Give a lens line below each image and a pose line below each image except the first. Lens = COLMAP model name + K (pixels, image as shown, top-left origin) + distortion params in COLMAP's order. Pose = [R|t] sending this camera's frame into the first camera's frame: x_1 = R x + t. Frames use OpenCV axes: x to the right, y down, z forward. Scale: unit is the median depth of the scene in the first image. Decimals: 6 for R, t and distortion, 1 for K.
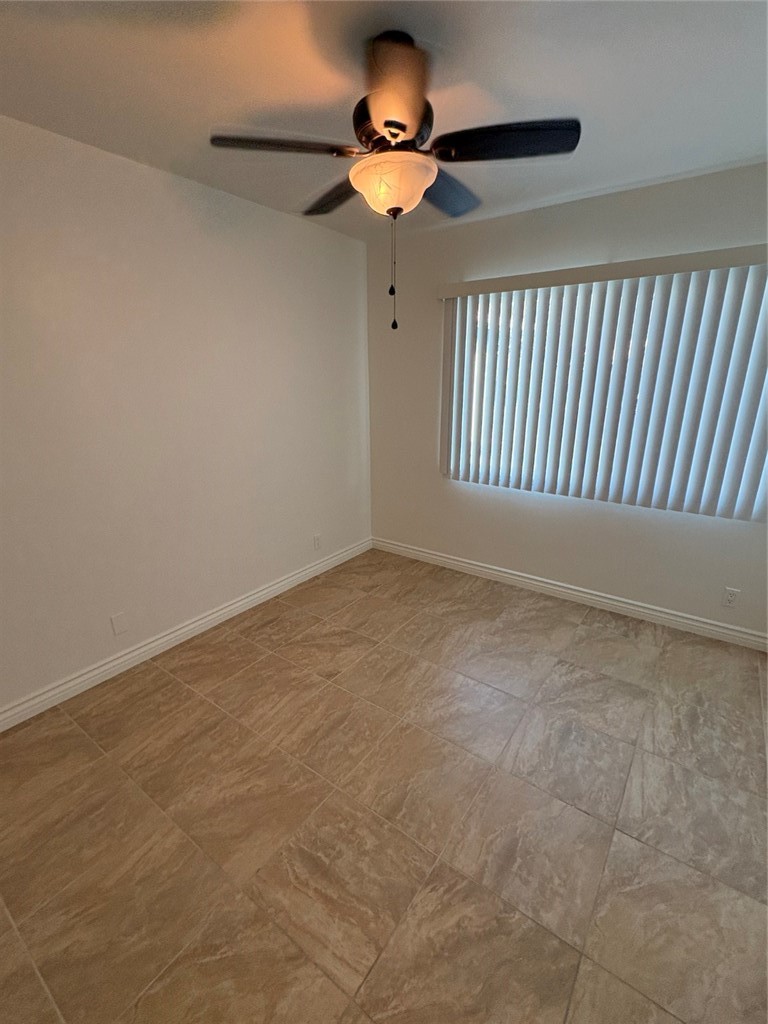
lens RADIAL K [[456.2, 0, 390.0], [0, 456.2, 510.1], [0, 0, 1]] dist [0.002789, -0.000593]
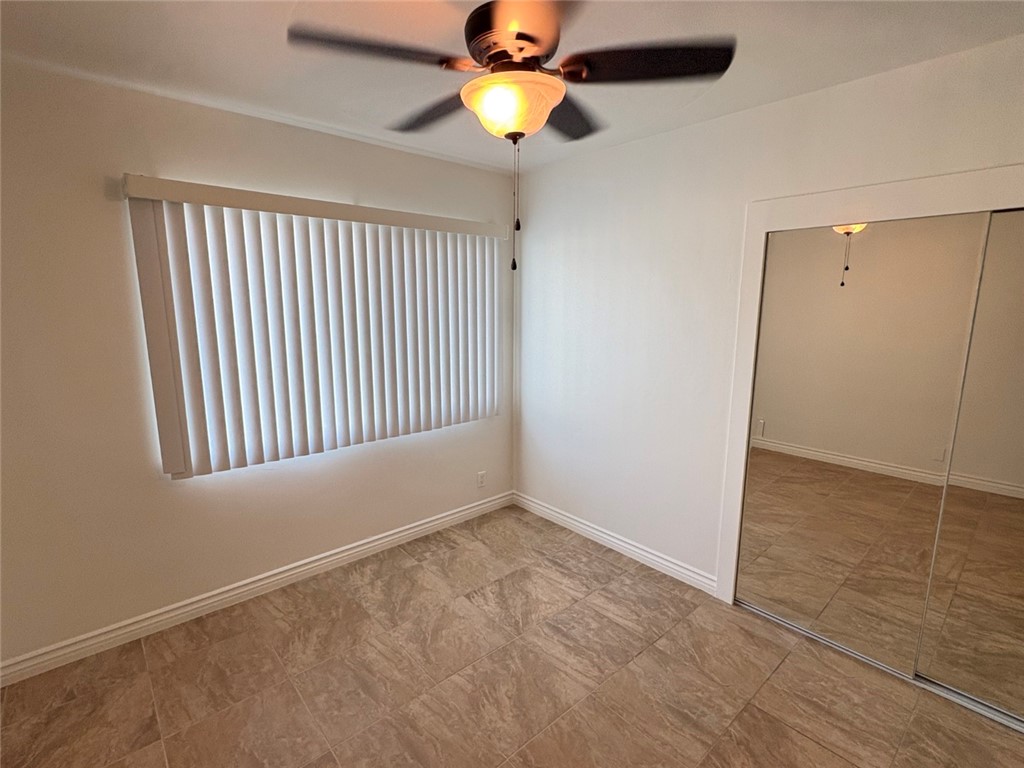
lens RADIAL K [[481.8, 0, 516.6], [0, 481.8, 385.4], [0, 0, 1]] dist [0.003170, 0.000602]
pose [[0.231233, -0.161419, 0.959414, -0.489354], [0.278382, 0.955886, 0.093731, -0.160505], [-0.932220, 0.245410, 0.265968, 0.471838]]
